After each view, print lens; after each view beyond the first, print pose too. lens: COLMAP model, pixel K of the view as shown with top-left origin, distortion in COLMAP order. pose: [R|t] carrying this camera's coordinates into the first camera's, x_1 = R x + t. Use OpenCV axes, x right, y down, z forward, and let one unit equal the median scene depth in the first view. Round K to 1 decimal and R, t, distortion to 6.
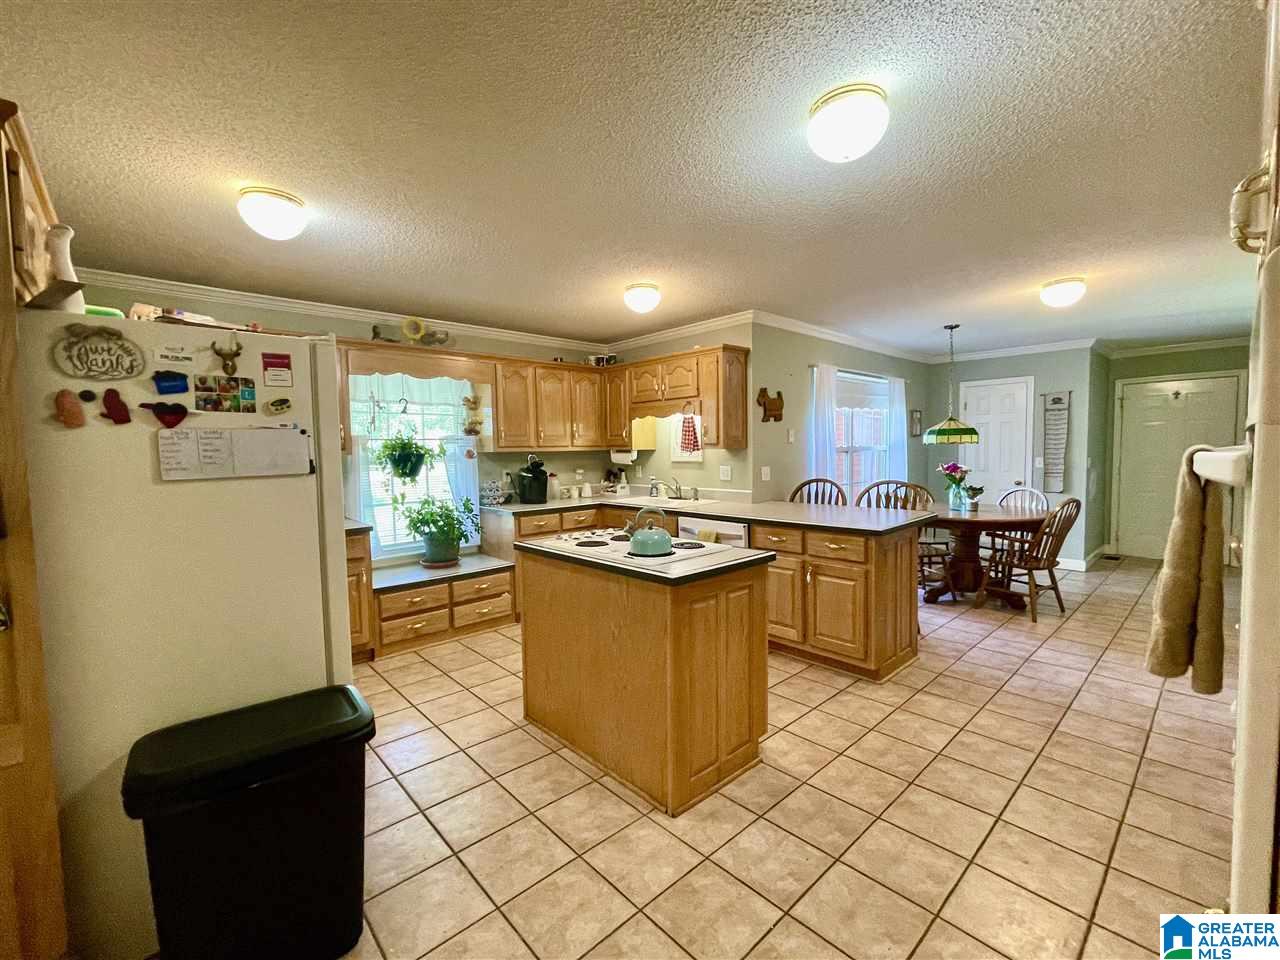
lens RADIAL K [[546.6, 0, 632.8], [0, 546.6, 481.8], [0, 0, 1]] dist [-0.000181, -0.000476]
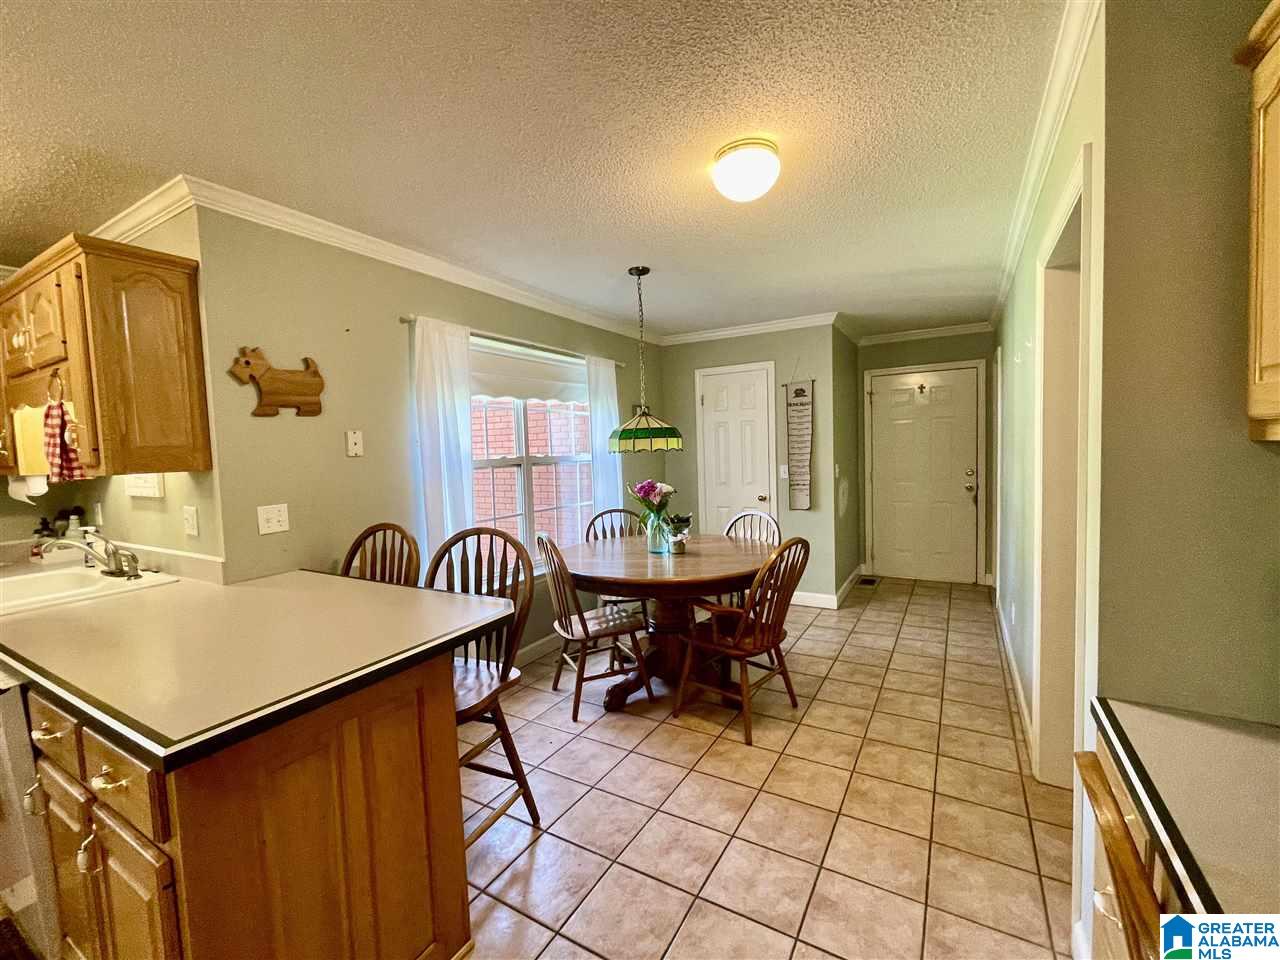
lens RADIAL K [[546.6, 0, 631.2], [0, 546.6, 485.4], [0, 0, 1]] dist [-0.000181, -0.000476]
pose [[0.957102, -0.036772, 0.287409, 0.392056], [0.037614, 0.999289, 0.002591, -0.032954], [-0.287300, 0.008330, 0.957804, 0.397704]]
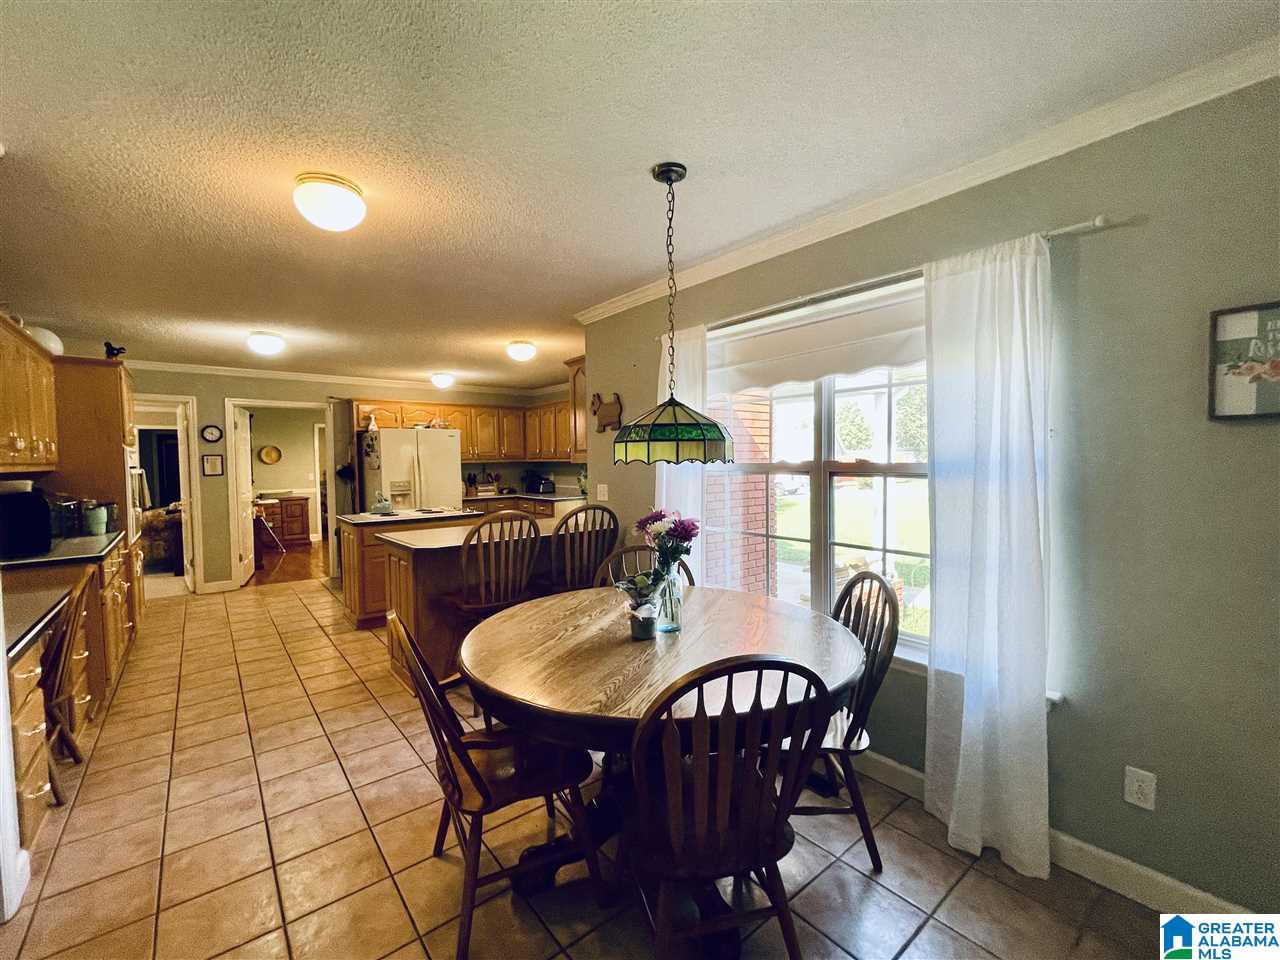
lens RADIAL K [[546.6, 0, 627.3], [0, 546.6, 473.9], [0, 0, 1]] dist [-0.000181, -0.000476]
pose [[-0.070062, 0.042360, -0.996643, 1.029866], [-0.046963, 0.997850, 0.045712, -0.080819], [0.996437, 0.050008, -0.067922, 1.034252]]
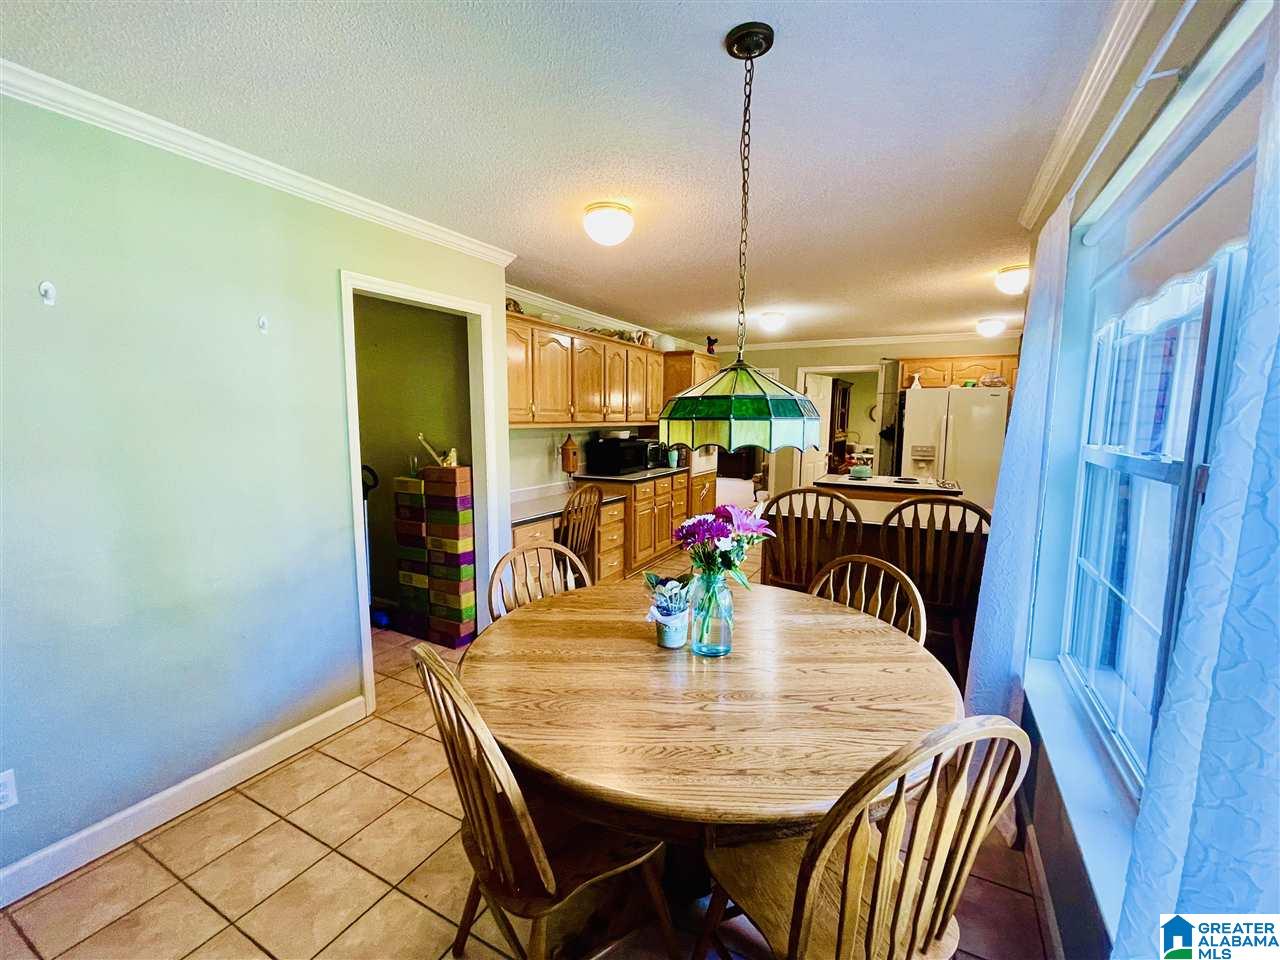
lens RADIAL K [[546.6, 0, 637.4], [0, 546.6, 483.3], [0, 0, 1]] dist [-0.000181, -0.000476]
pose [[-0.944801, 0.047622, -0.324165, 0.765514], [-0.013113, 0.983092, 0.182640, -0.109065], [0.327382, 0.176809, -0.928202, 1.329866]]
